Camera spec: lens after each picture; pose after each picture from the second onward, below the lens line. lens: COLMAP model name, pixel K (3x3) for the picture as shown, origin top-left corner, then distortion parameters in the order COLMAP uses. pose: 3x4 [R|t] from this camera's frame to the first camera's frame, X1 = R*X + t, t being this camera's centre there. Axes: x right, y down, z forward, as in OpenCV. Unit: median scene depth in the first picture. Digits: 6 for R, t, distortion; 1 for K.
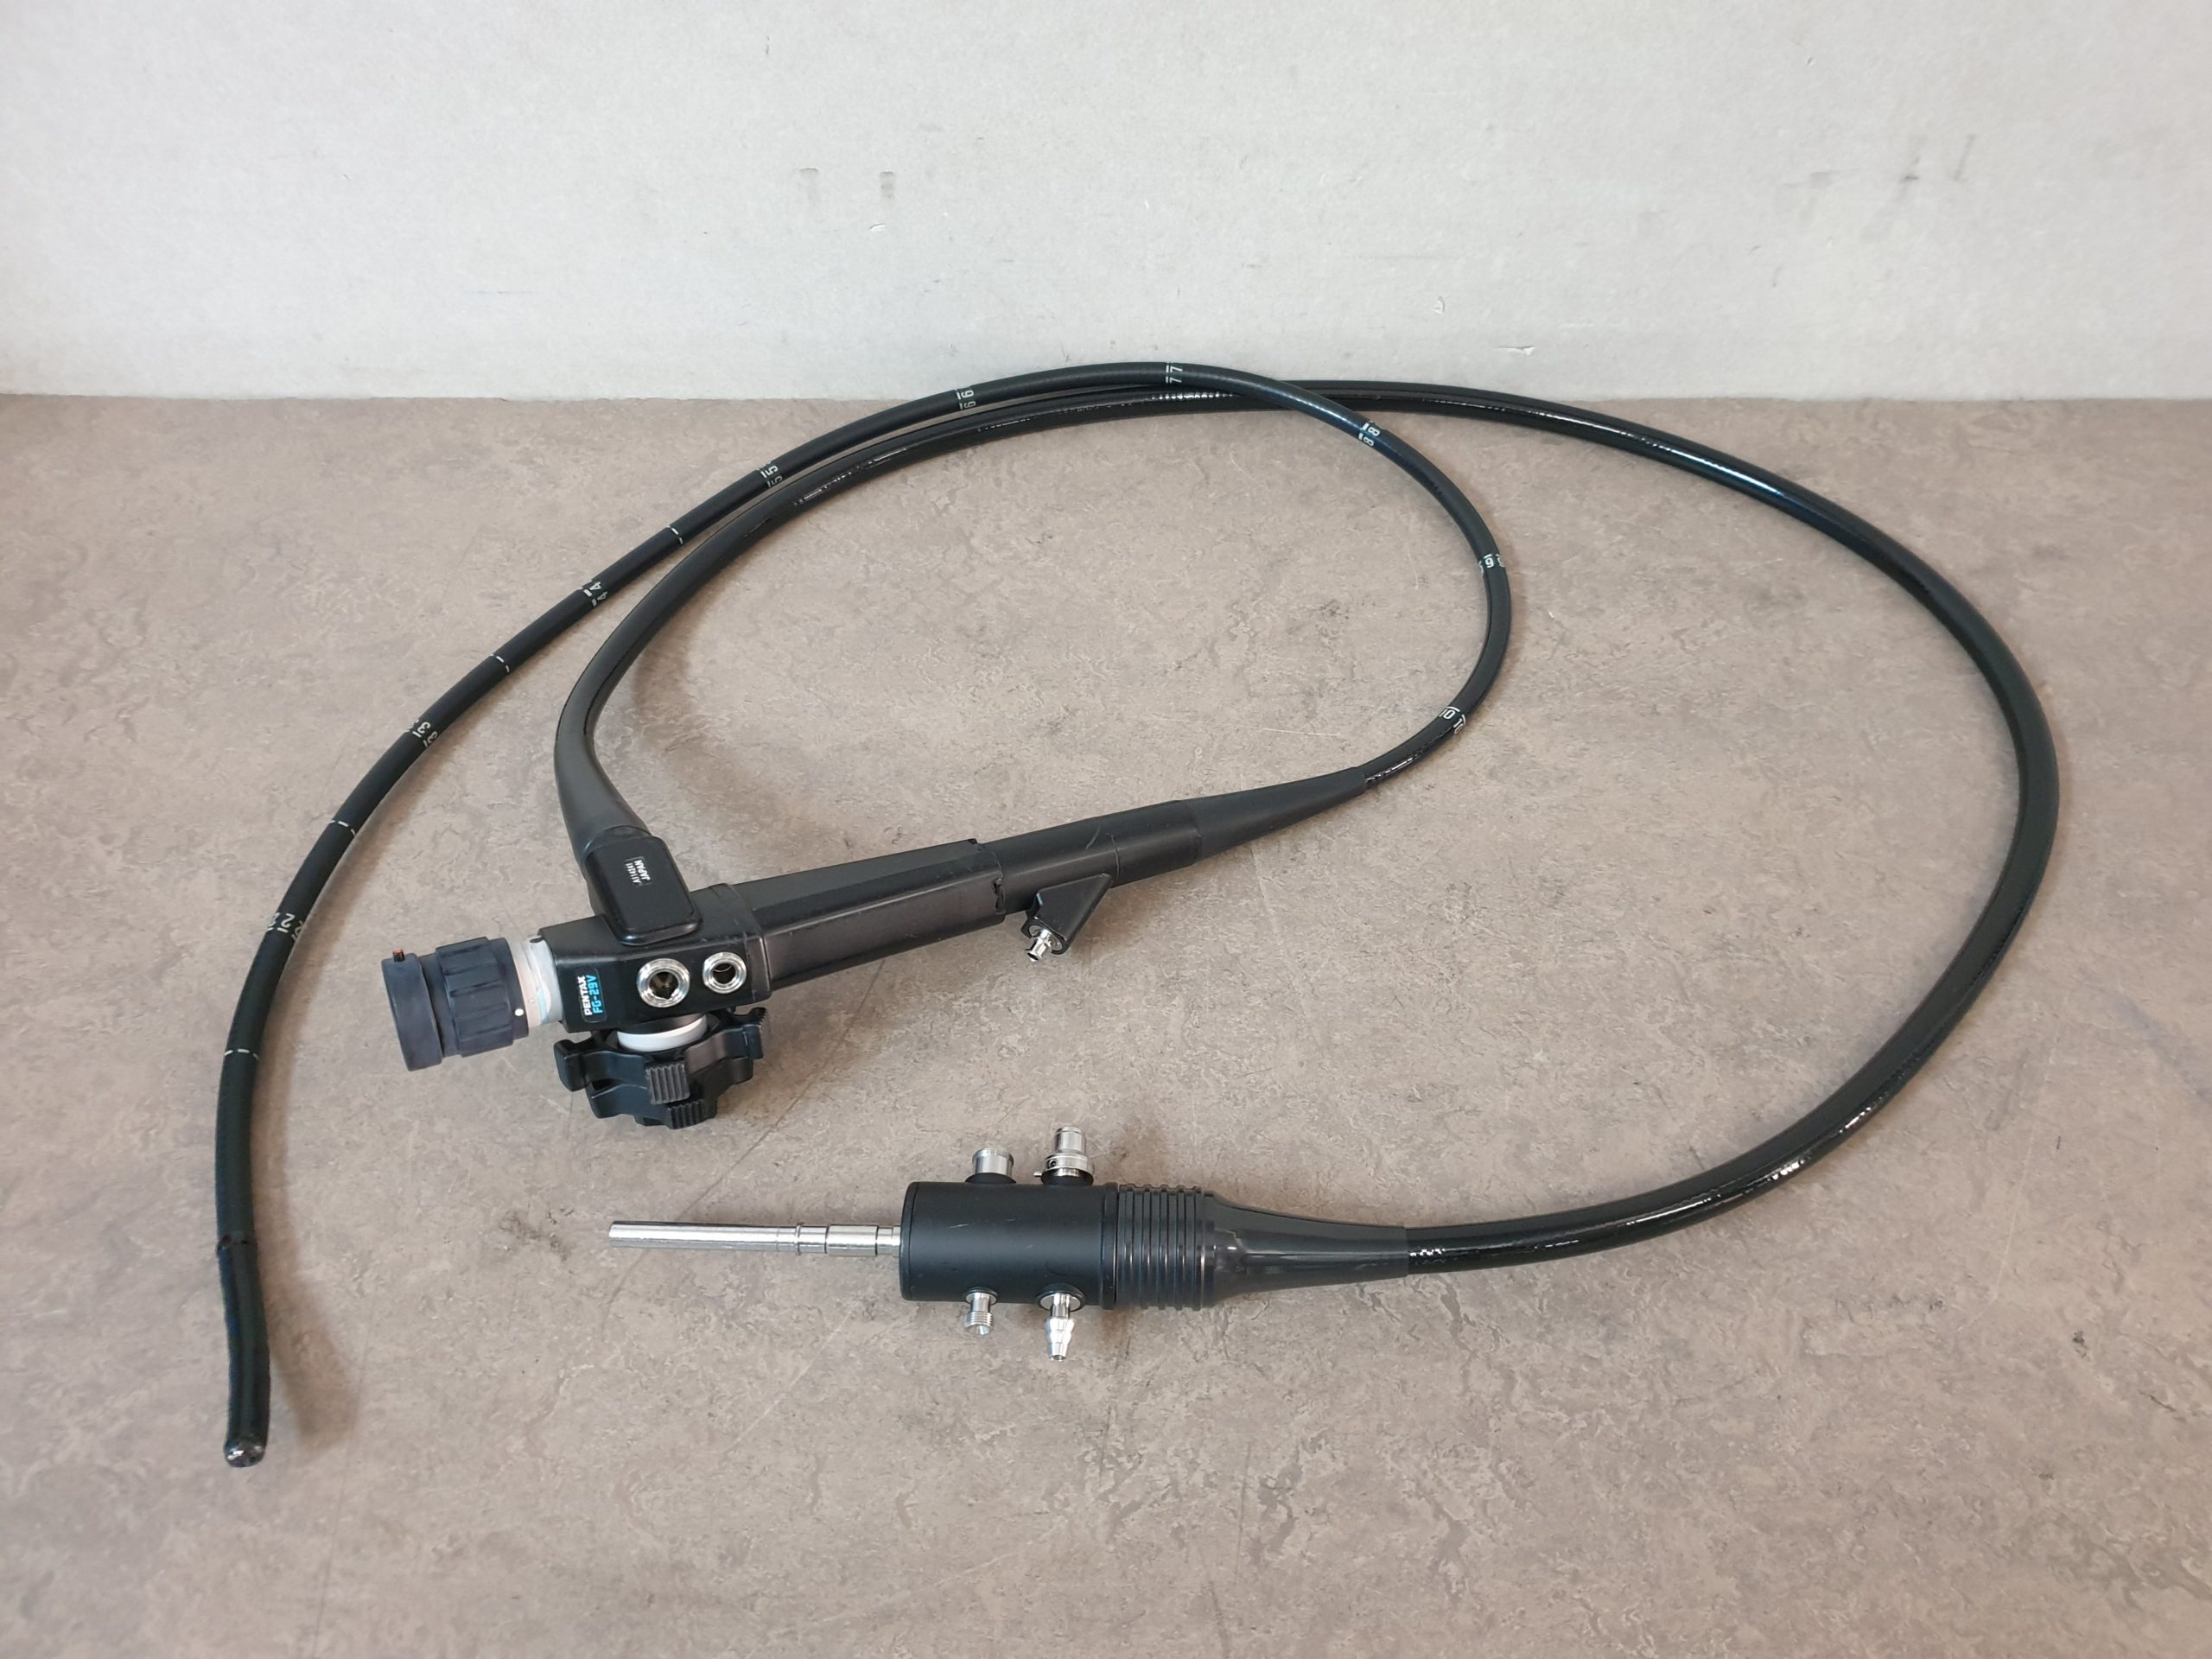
lens RADIAL K [[1729.4, 0, 1161.1], [0, 1729.4, 835.0], [0, 0, 1]] dist [-0.023210, 0.054160]
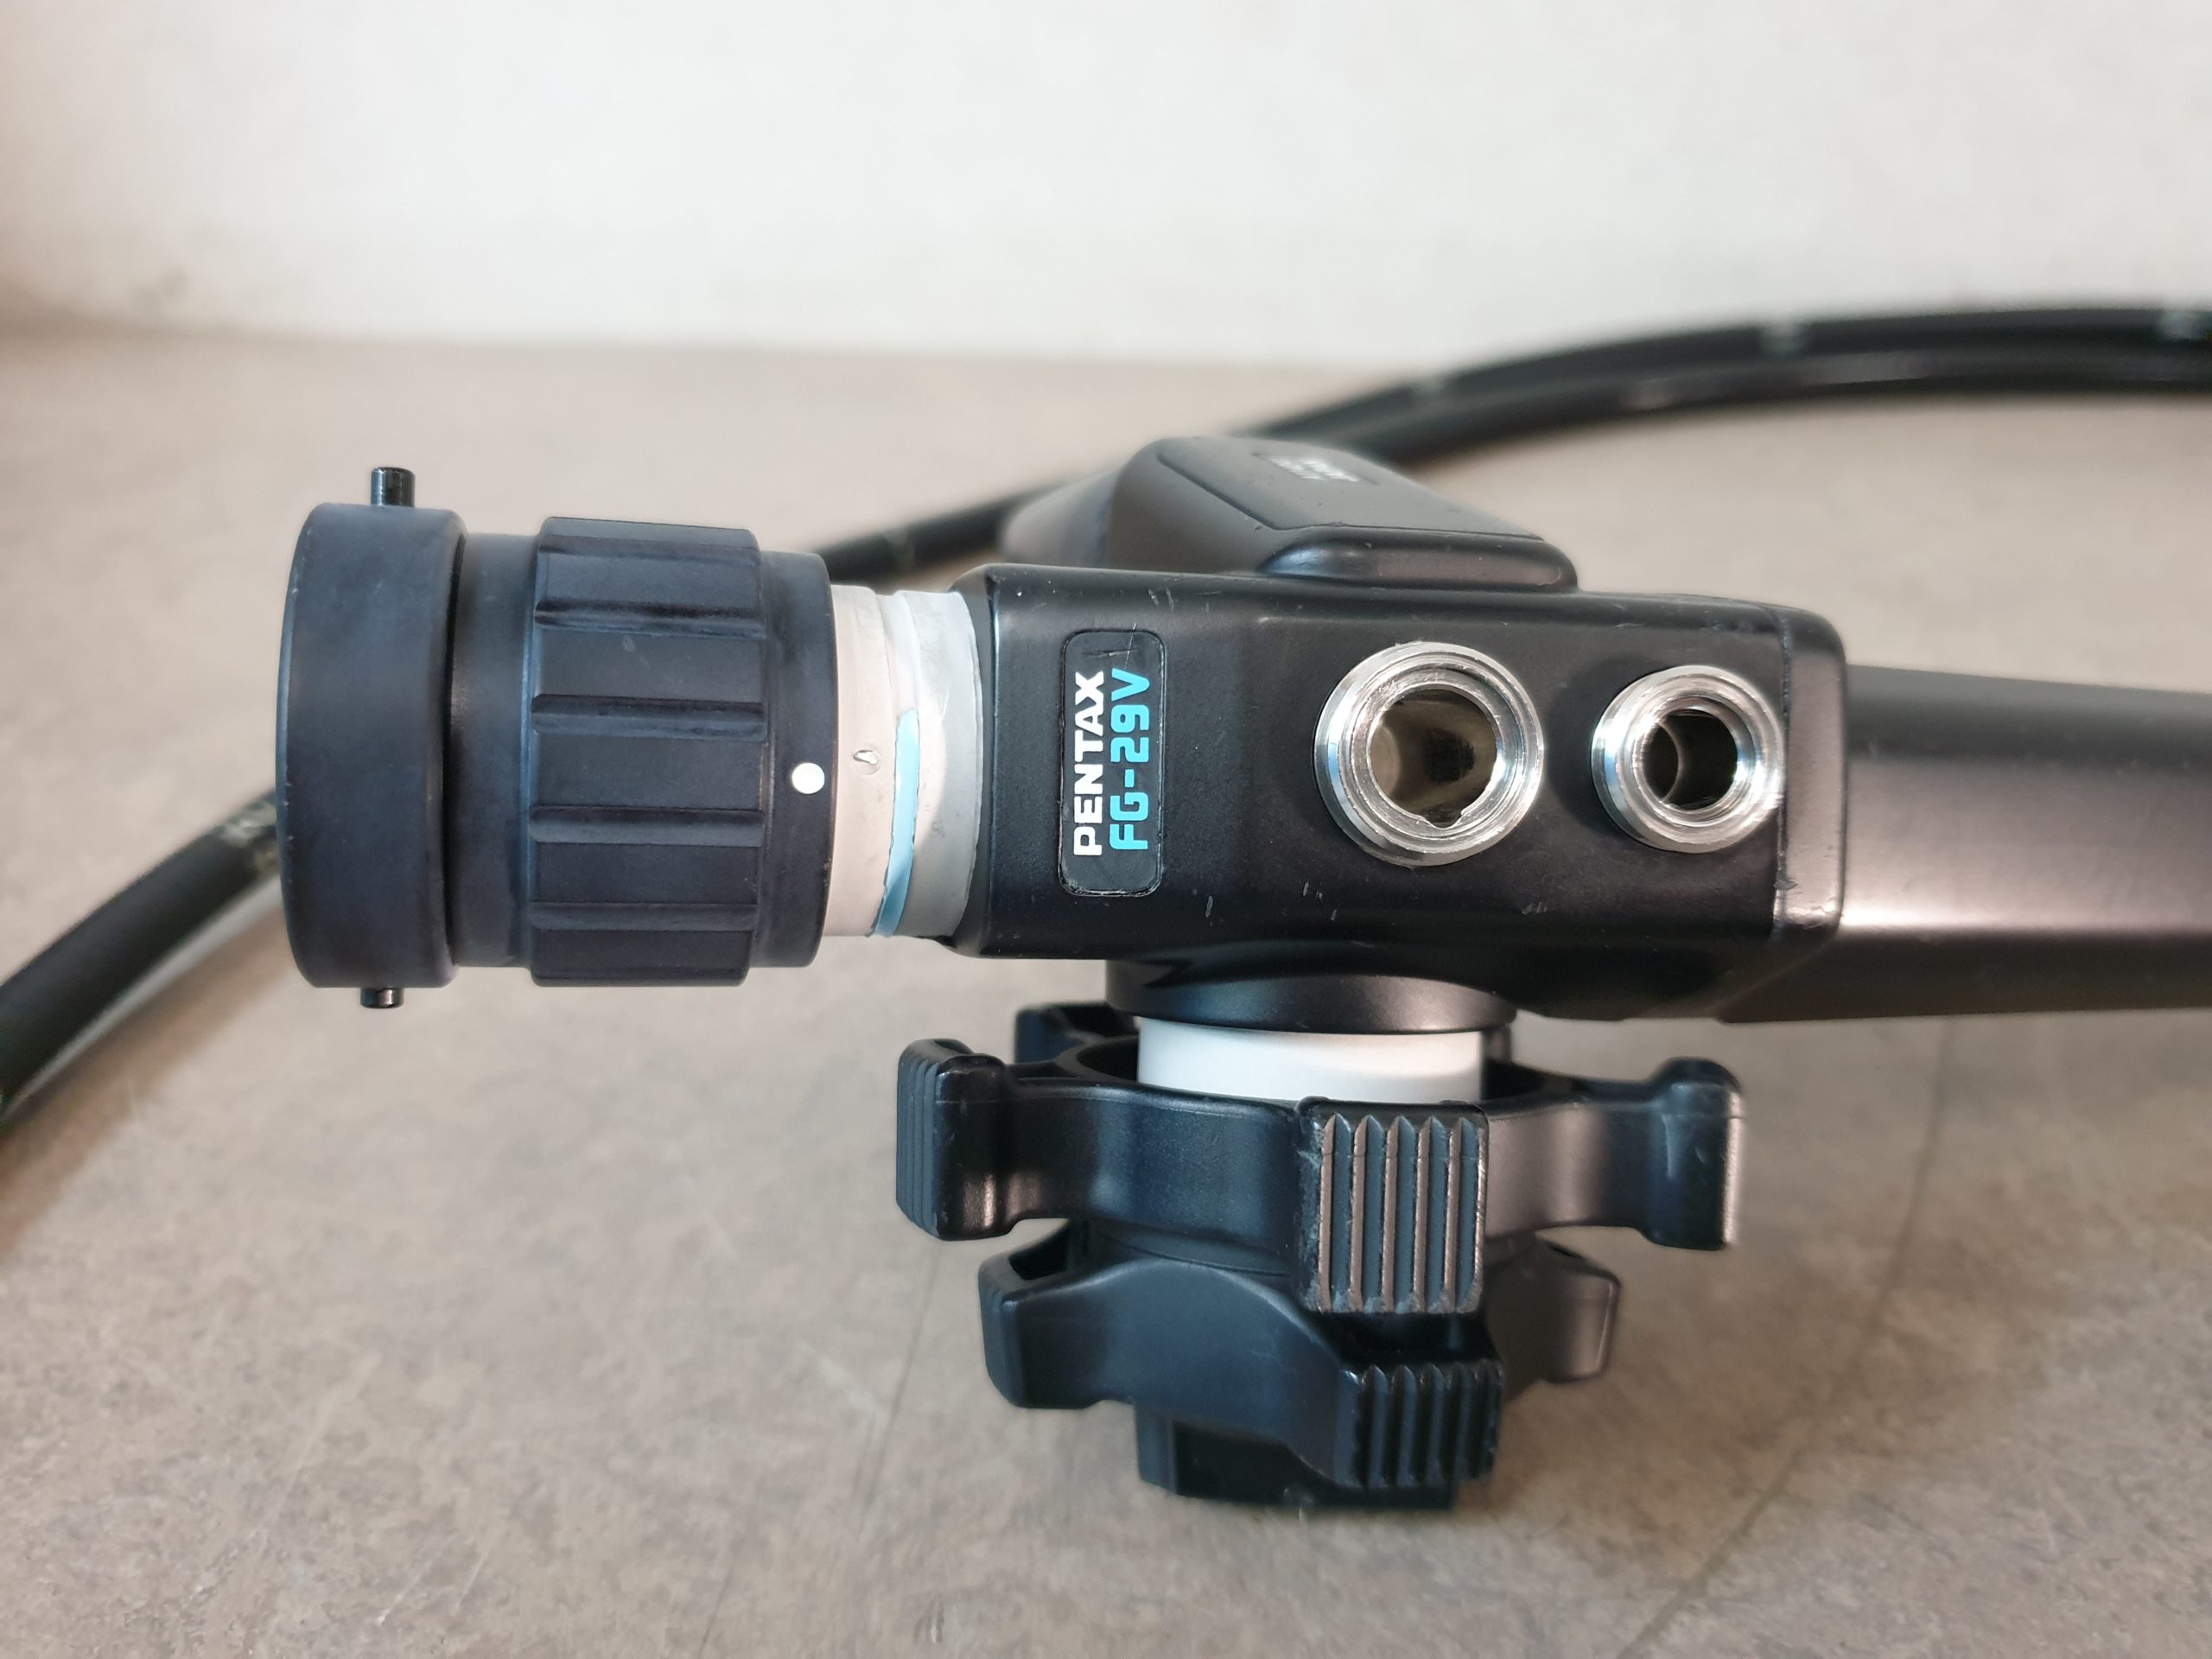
lens RADIAL K [[1837.8, 0, 1106.0], [0, 1837.8, 829.5], [0, 0, 1]] dist [-0.016196, -0.003510]
pose [[0.970697, 0.071951, -0.229282, -0.280053], [-0.148411, 0.929915, -0.336500, 0.186268], [0.189001, 0.360668, 0.913344, 0.794966]]
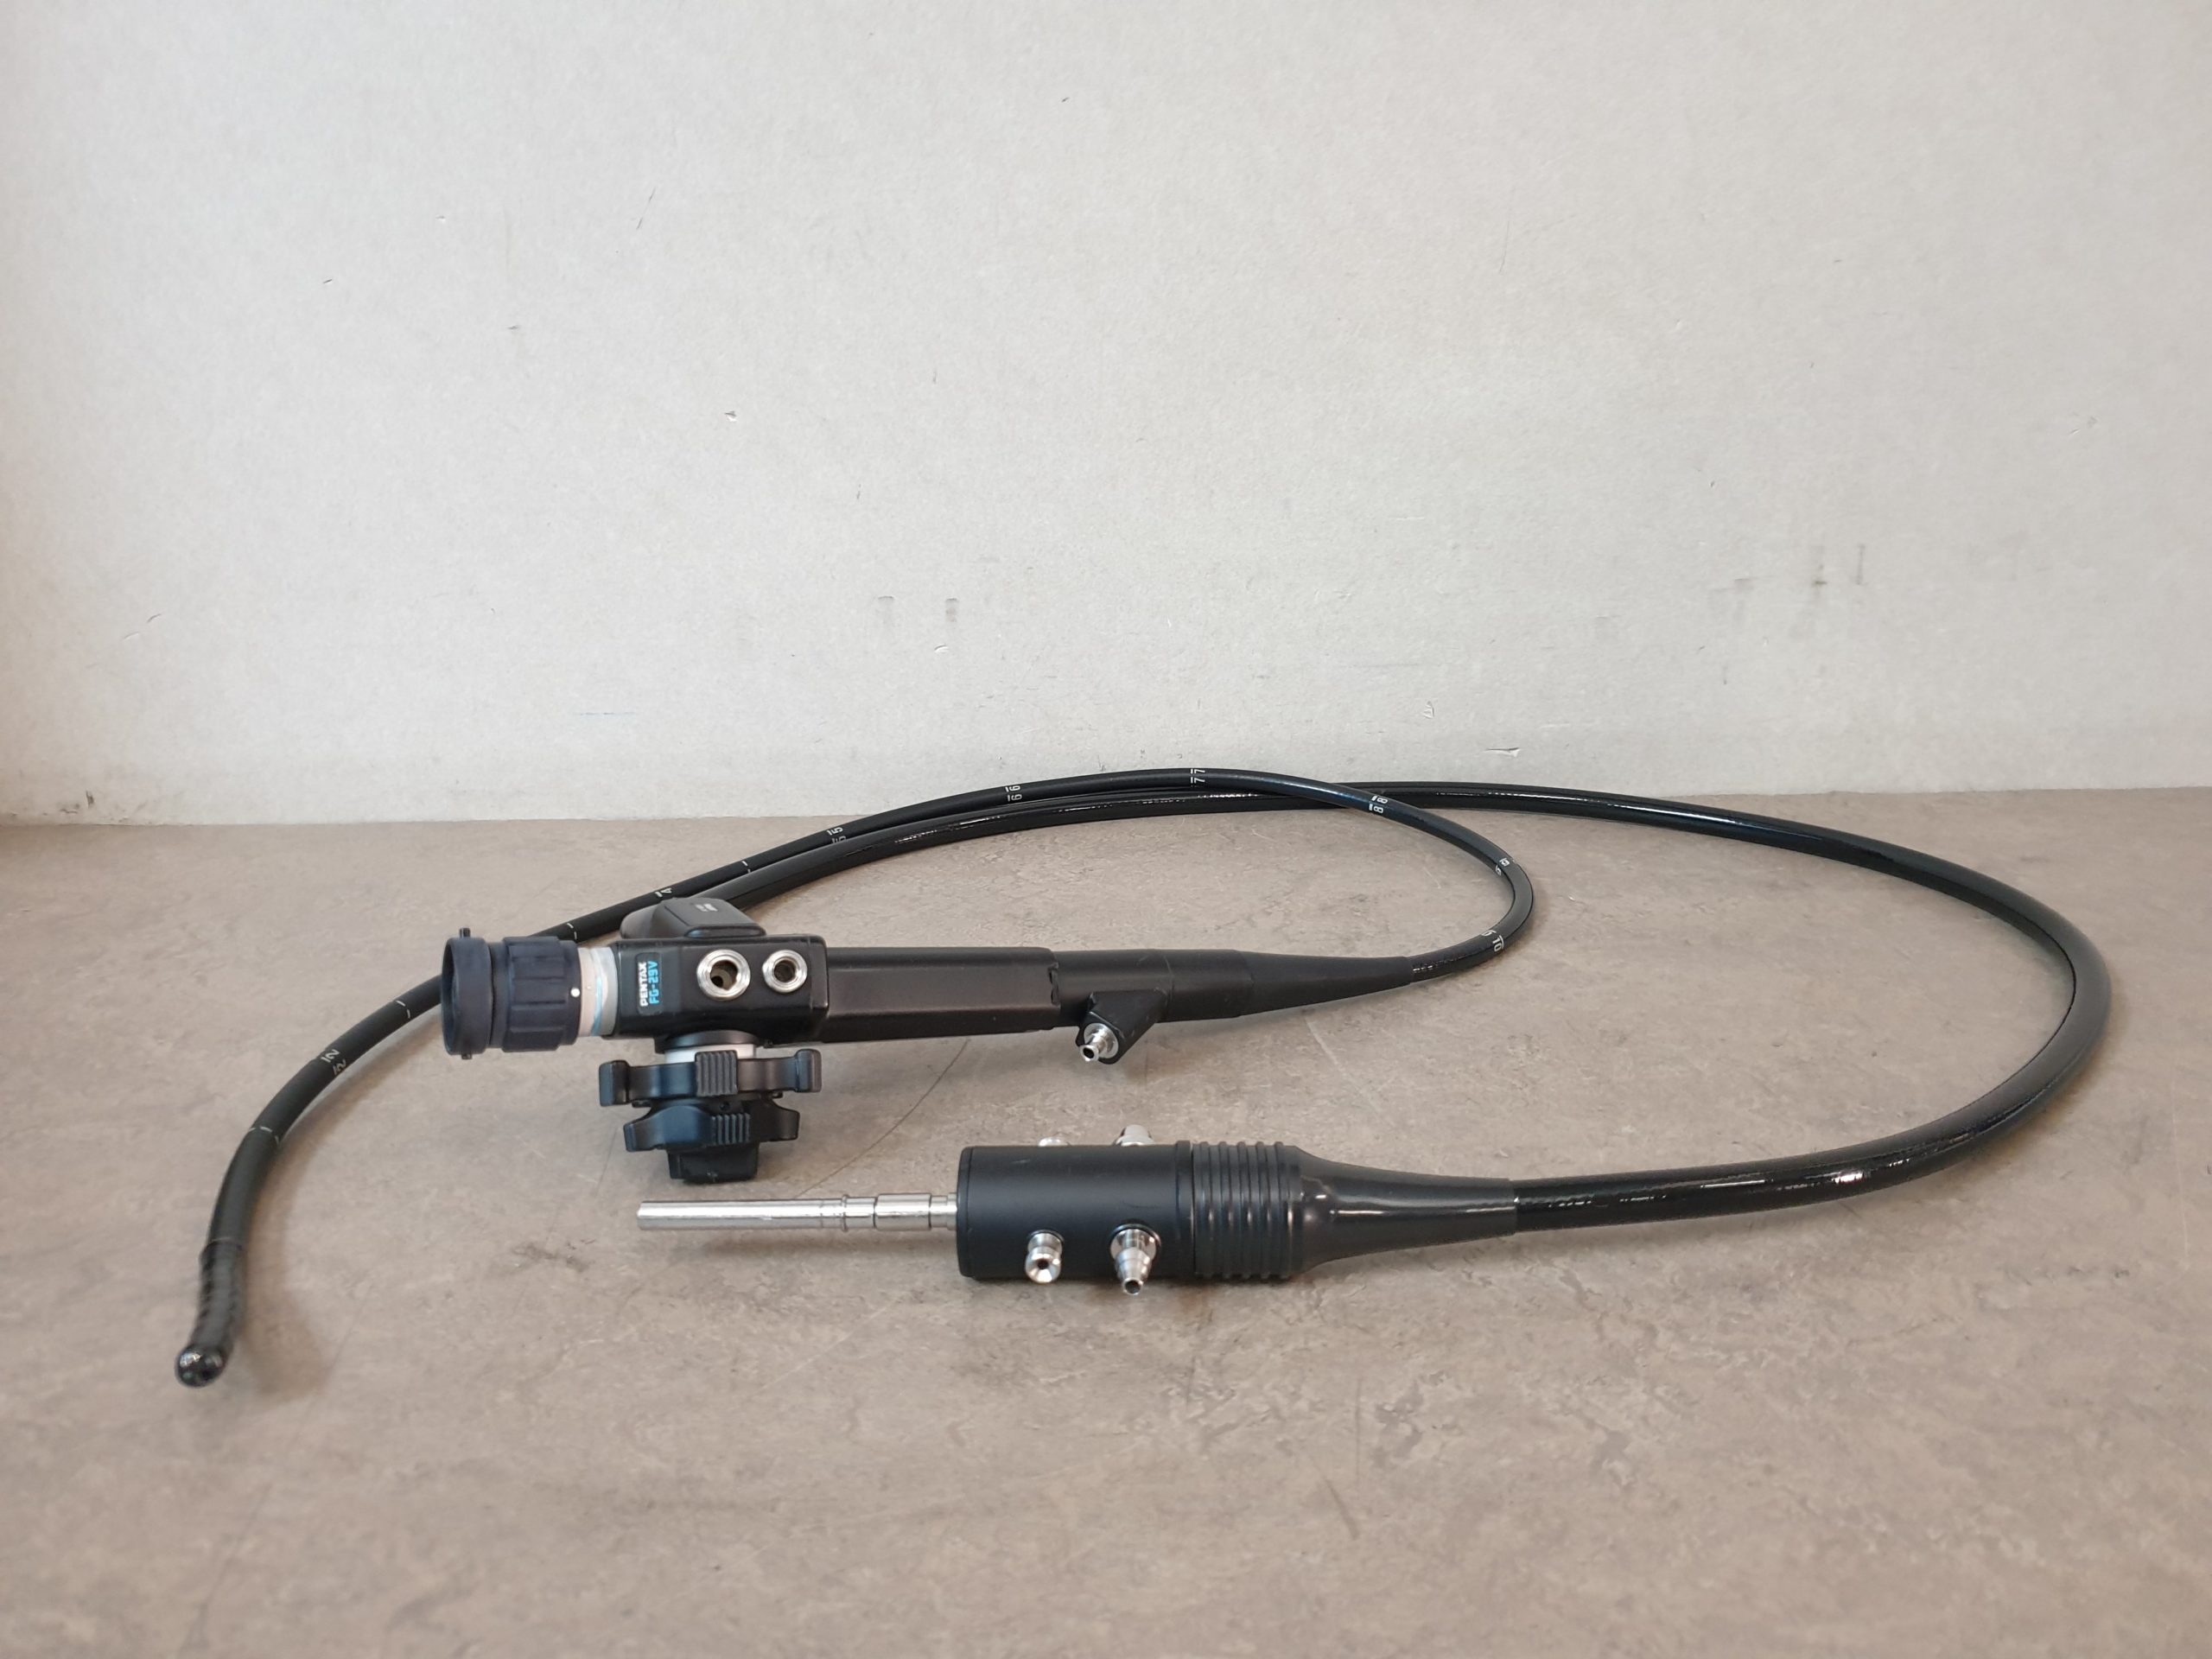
lens RADIAL K [[1711.6, 0, 1141.5], [0, 1711.6, 820.4], [0, 0, 1]] dist [-0.005968, 0.034541]
pose [[0.999414, -0.034020, -0.003884, -0.042731], [0.027043, 0.853810, -0.519882, 0.539331], [0.021002, 0.519472, 0.854230, 0.123460]]
